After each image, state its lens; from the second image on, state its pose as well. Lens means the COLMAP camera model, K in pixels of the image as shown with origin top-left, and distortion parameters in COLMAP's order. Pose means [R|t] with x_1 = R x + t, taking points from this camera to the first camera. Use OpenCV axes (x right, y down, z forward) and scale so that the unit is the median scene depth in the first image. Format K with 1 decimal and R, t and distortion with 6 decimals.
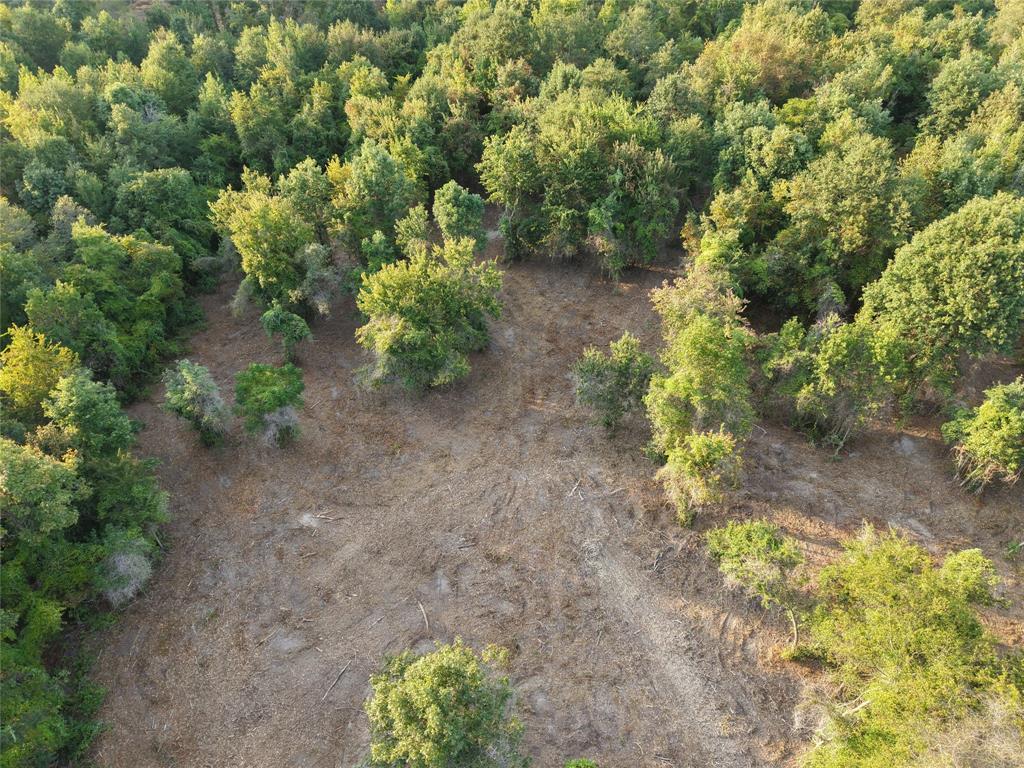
lens RADIAL K [[681.6, 0, 510.8], [0, 681.6, 383.9], [0, 0, 1]] dist [0.022014, -0.022796]
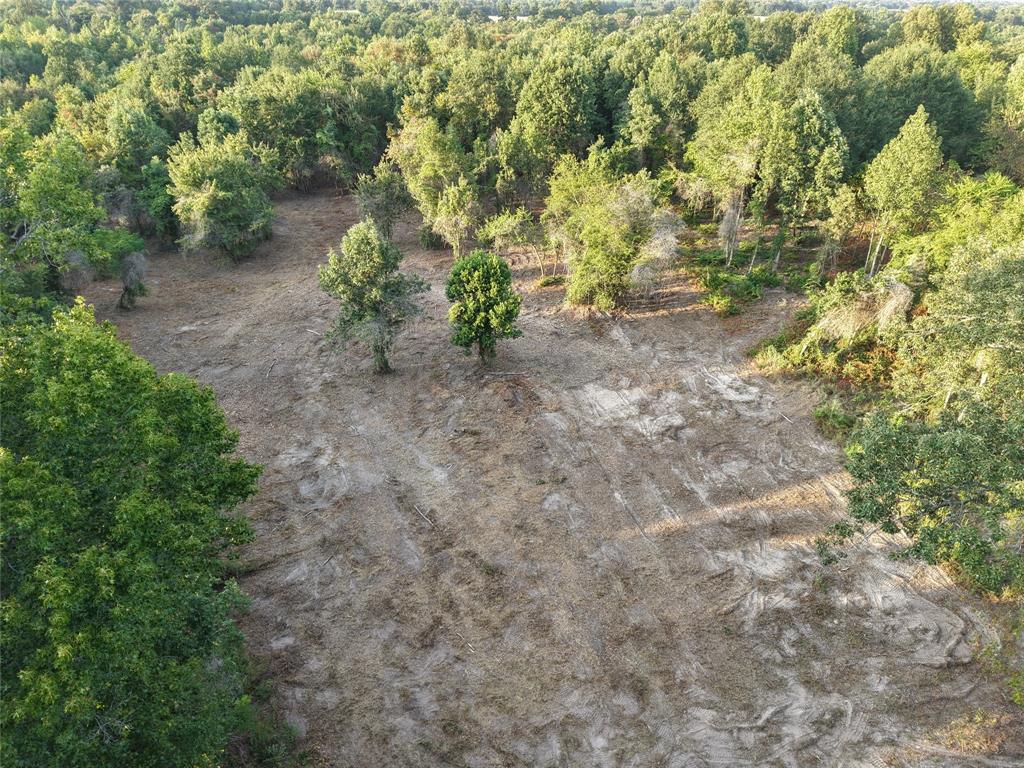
lens RADIAL K [[681.6, 0, 511.7], [0, 681.6, 385.6], [0, 0, 1]] dist [0.022014, -0.022796]
pose [[0.858480, -0.263003, 0.440274, -0.365262], [0.333480, 0.938487, -0.089629, 0.605420], [-0.389619, 0.223767, 0.893379, -0.320058]]
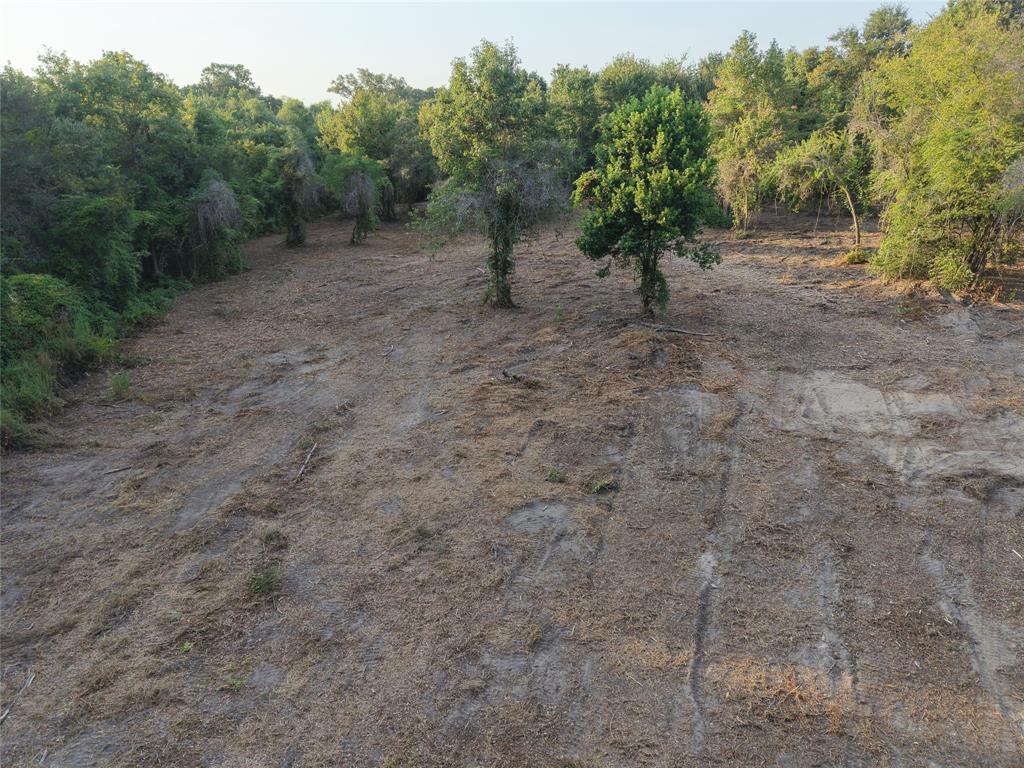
lens RADIAL K [[681.6, 0, 508.9], [0, 681.6, 387.7], [0, 0, 1]] dist [0.022014, -0.022796]
pose [[0.995366, 0.013786, -0.095170, 0.013900], [-0.044366, 0.943883, -0.327287, 0.728739], [0.085318, 0.329993, 0.940120, 0.088295]]
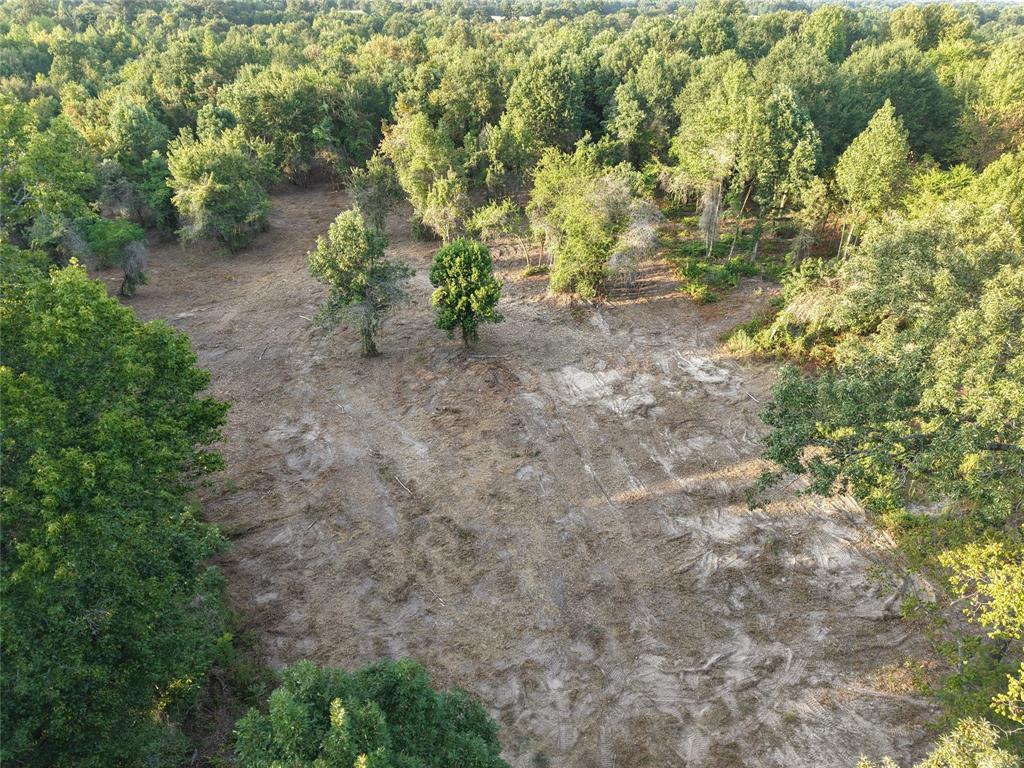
lens RADIAL K [[681.6, 0, 511.9], [0, 681.6, 385.7], [0, 0, 1]] dist [0.022014, -0.022796]
pose [[0.861760, -0.260634, 0.435246, -0.361894], [0.330392, 0.939385, -0.091632, 0.648516], [-0.384982, 0.222767, 0.895636, -0.369047]]
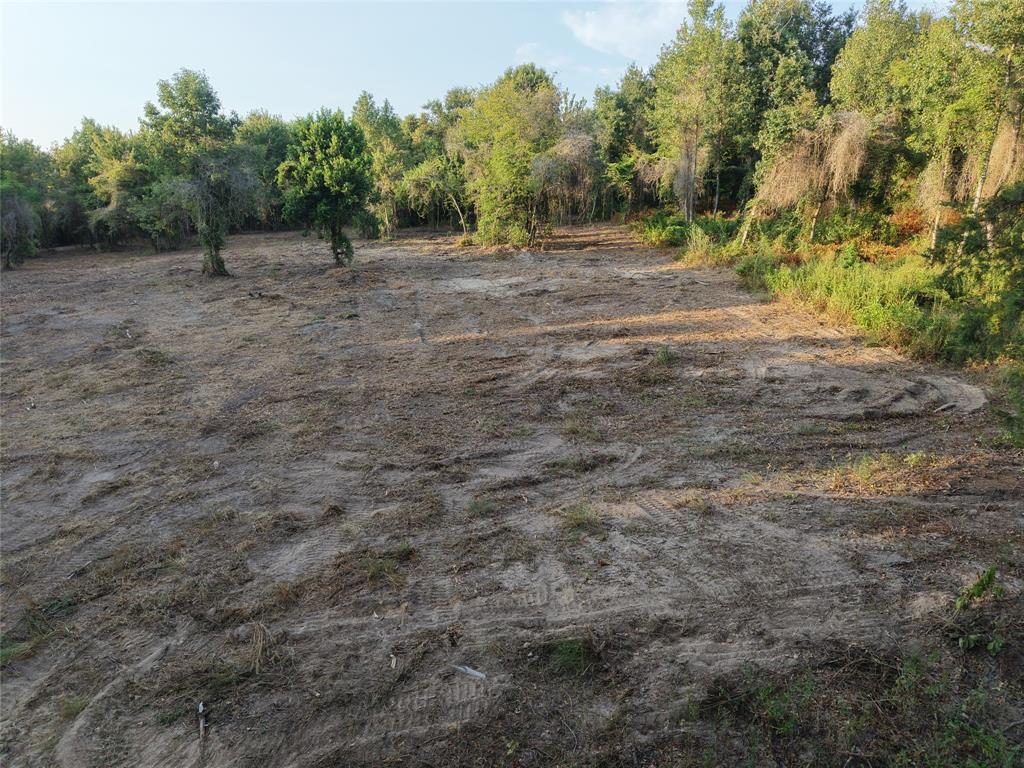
lens RADIAL K [[681.6, 0, 516.5], [0, 681.6, 391.5], [0, 0, 1]] dist [0.022014, -0.022796]
pose [[0.906031, -0.125919, 0.404045, -0.087488], [0.281559, 0.892116, -0.353345, 0.969487], [-0.315962, 0.433904, 0.843739, -0.079800]]
